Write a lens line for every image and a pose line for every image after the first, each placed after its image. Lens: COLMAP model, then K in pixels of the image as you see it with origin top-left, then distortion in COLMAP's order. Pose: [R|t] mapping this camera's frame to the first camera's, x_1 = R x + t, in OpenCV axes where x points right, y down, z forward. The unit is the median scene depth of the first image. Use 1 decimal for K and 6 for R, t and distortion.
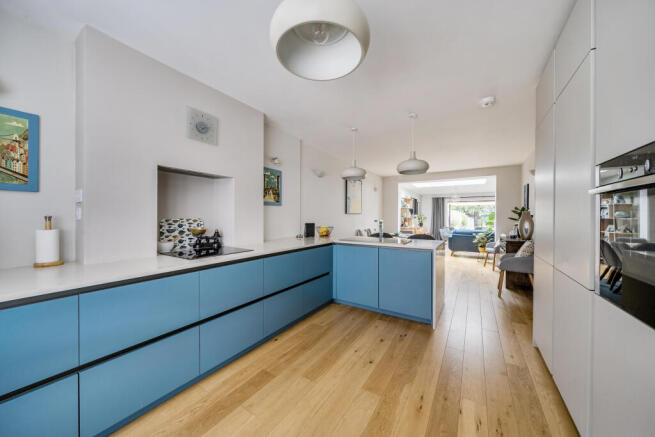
lens RADIAL K [[233.6, 0, 323.6], [0, 233.6, 220.3], [0, 0, 1]] dist [-0.000386, -0.000041]
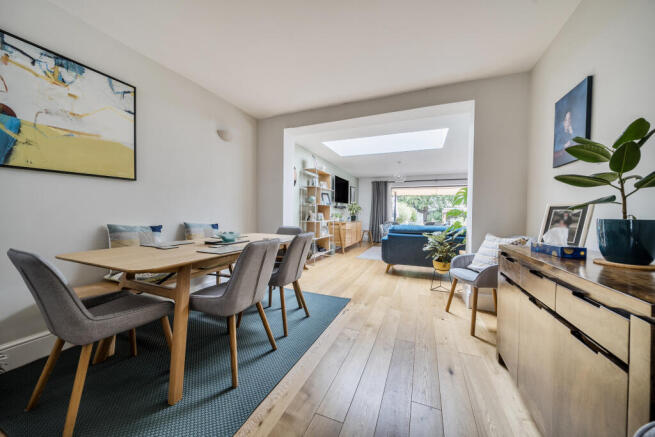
lens RADIAL K [[233.6, 0, 323.6], [0, 233.6, 220.3], [0, 0, 1]] dist [-0.000386, -0.000041]
pose [[0.985812, 0.001401, 0.167848, 0.301213], [-0.004248, 0.999853, 0.016603, 0.019328], [-0.167800, -0.017081, 0.985673, 0.473875]]
